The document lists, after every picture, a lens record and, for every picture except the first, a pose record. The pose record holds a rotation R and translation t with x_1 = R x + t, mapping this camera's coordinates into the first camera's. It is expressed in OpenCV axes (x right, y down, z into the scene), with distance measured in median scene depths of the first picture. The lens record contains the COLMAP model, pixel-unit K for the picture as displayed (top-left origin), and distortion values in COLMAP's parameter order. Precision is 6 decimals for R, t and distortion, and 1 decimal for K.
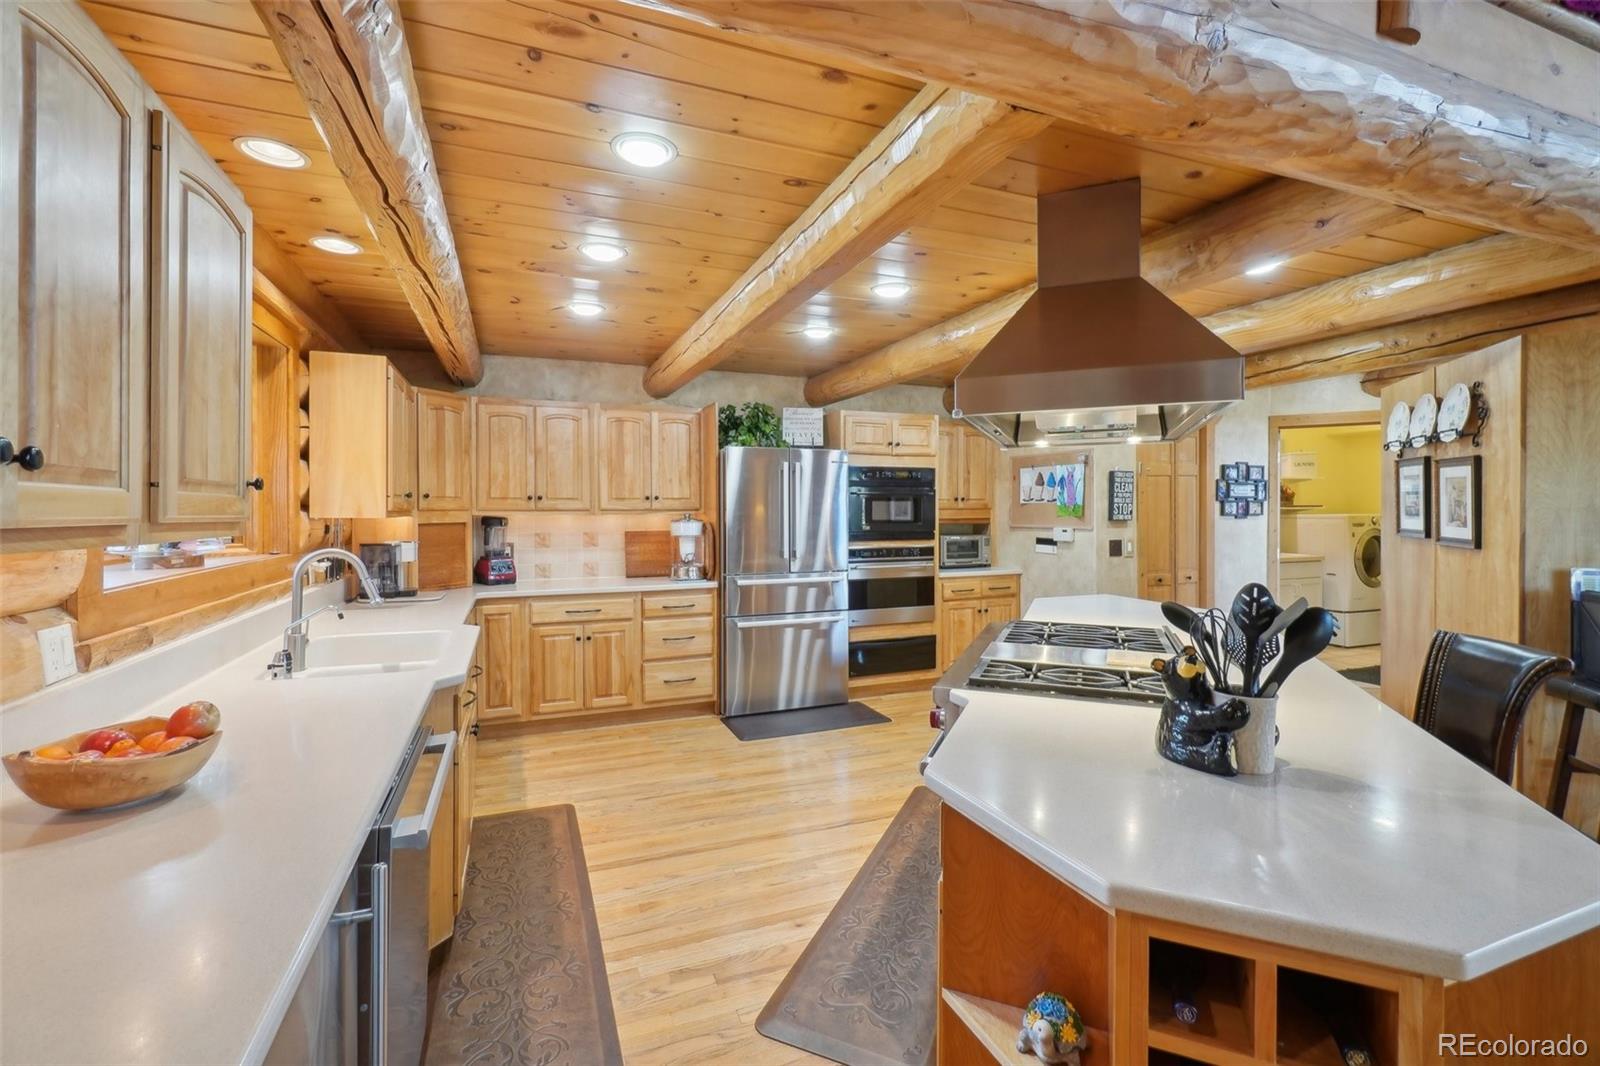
lens RADIAL K [[696.2, 0, 783.5], [0, 696.2, 518.0], [0, 0, 1]] dist [-0.001447, 0.000677]
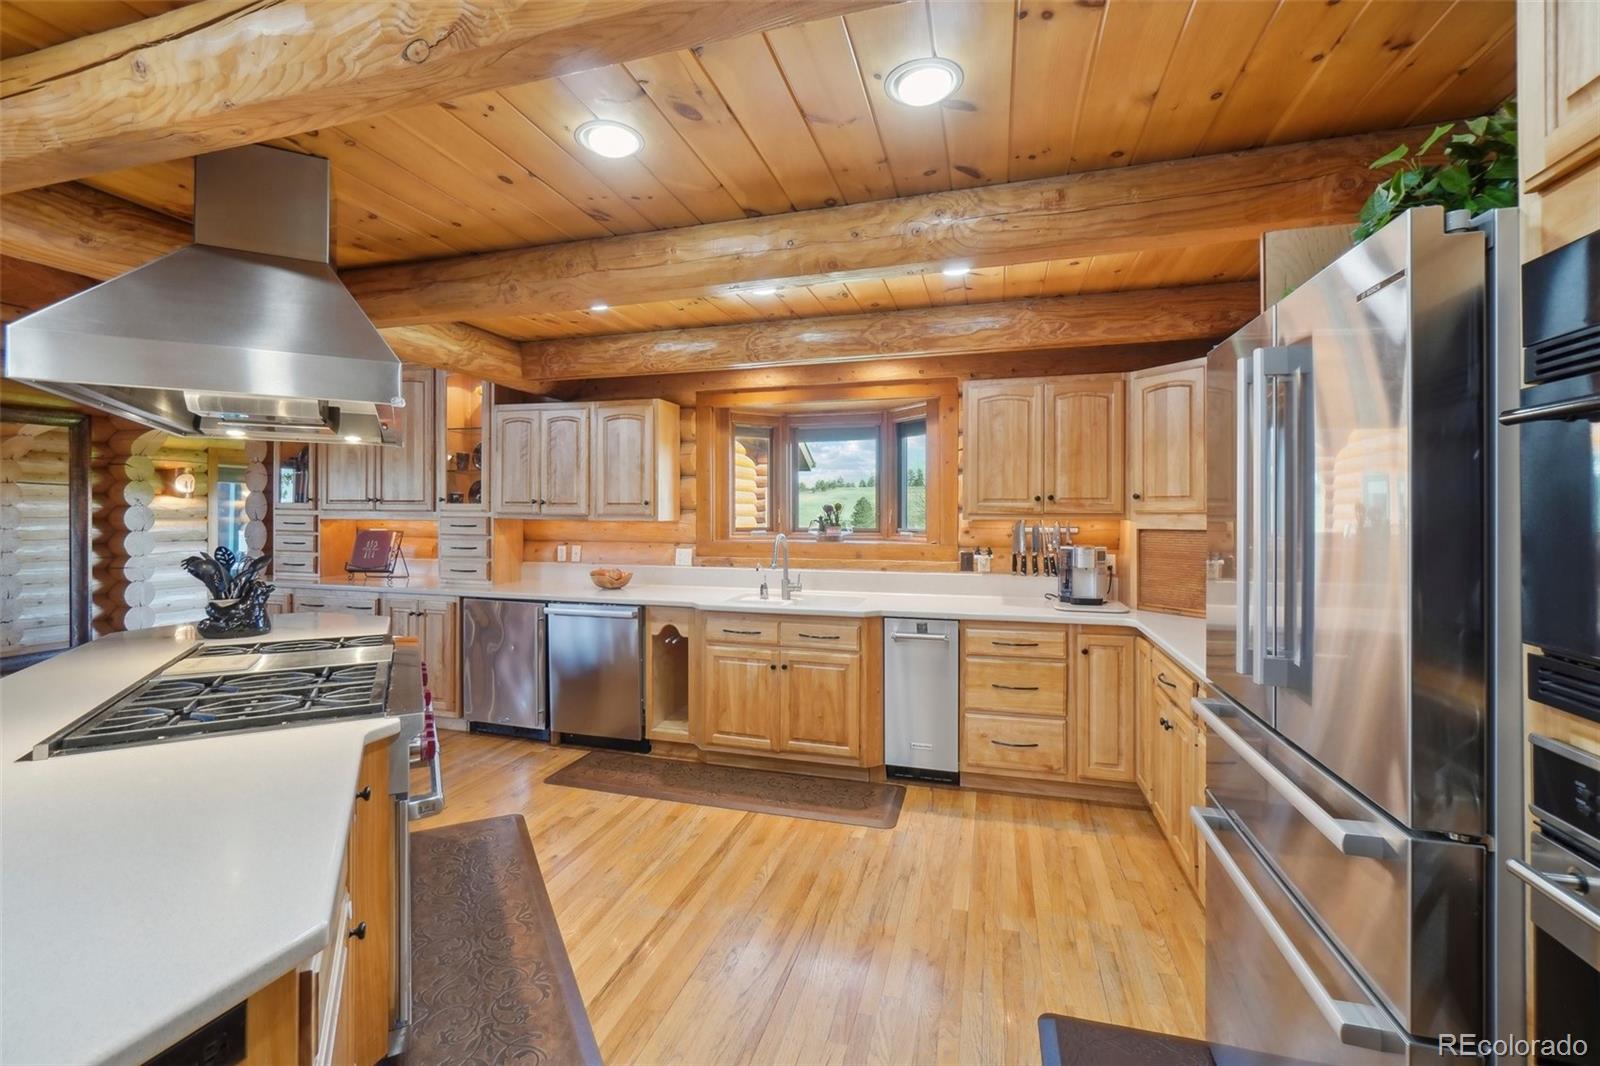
lens RADIAL K [[696.2, 0, 788.3], [0, 696.2, 510.0], [0, 0, 1]] dist [-0.001447, 0.000677]
pose [[-0.607039, -0.003938, -0.794662, 0.362756], [-0.010950, 0.999934, 0.003410, -0.011751], [0.794596, 0.010771, -0.607043, 1.007299]]
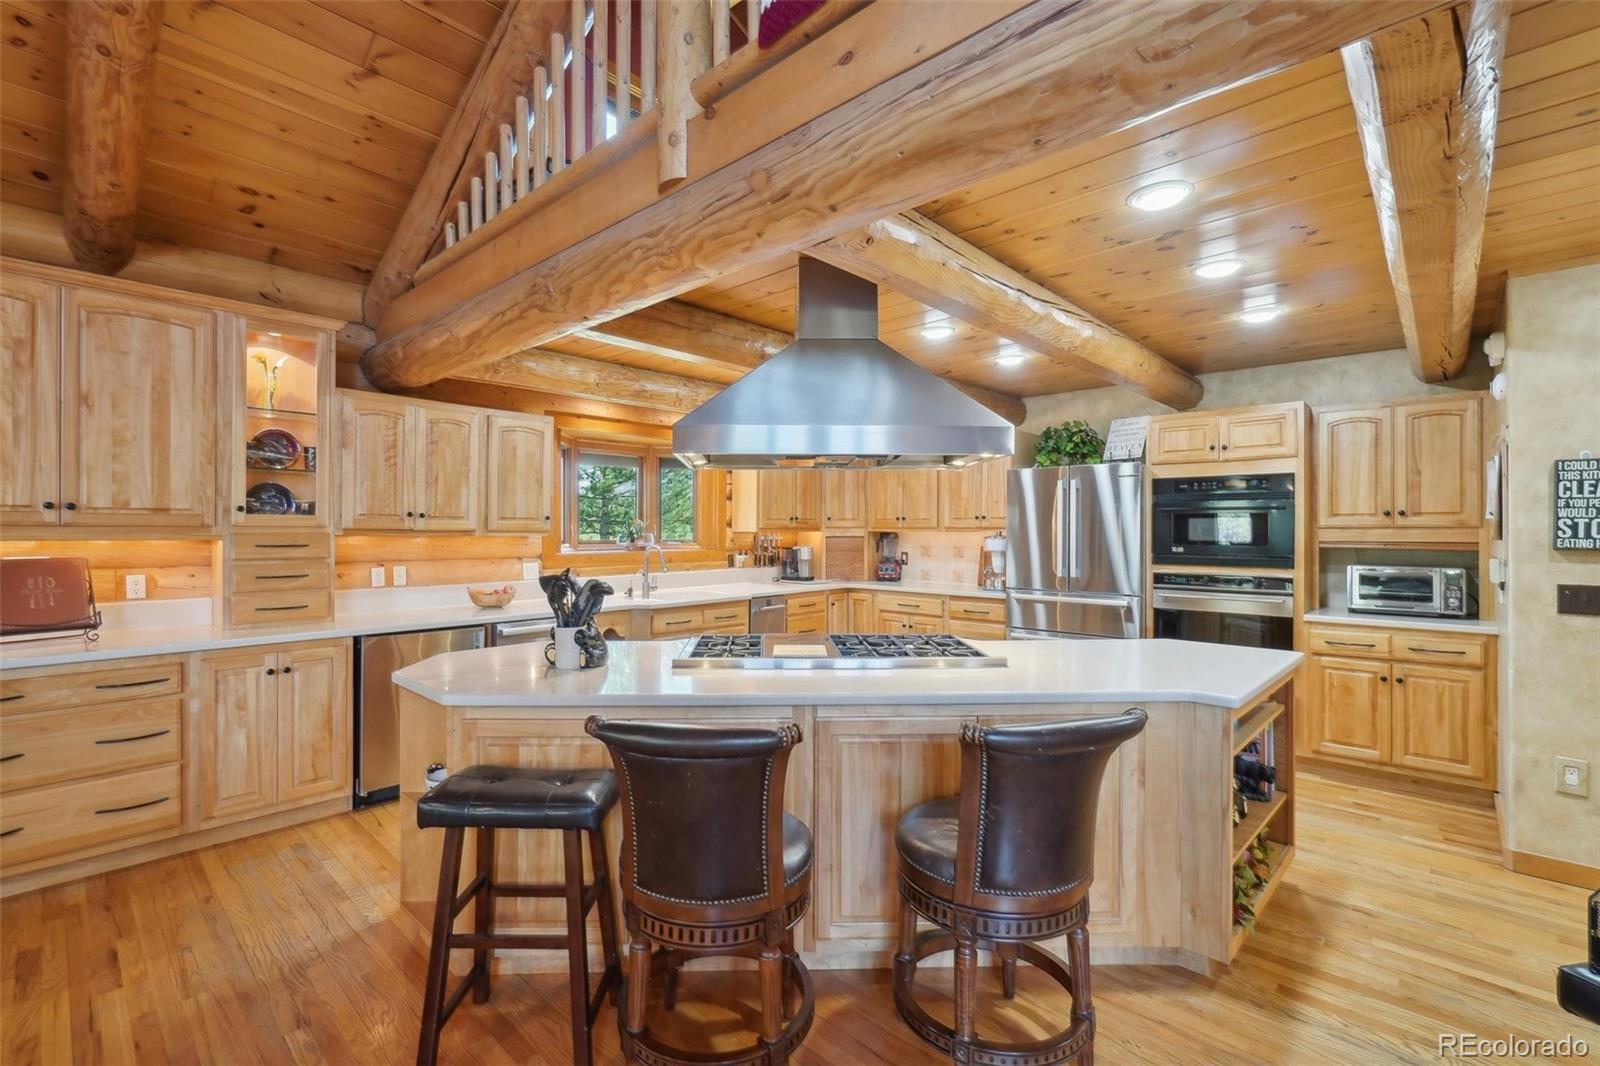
lens RADIAL K [[696.2, 0, 787.8], [0, 696.2, 528.4], [0, 0, 1]] dist [-0.001447, 0.000677]
pose [[0.432557, 0.002802, -0.901602, 0.722614], [-0.012629, 0.999916, -0.002951, -0.003490], [0.901518, 0.012663, 0.432556, 0.211031]]
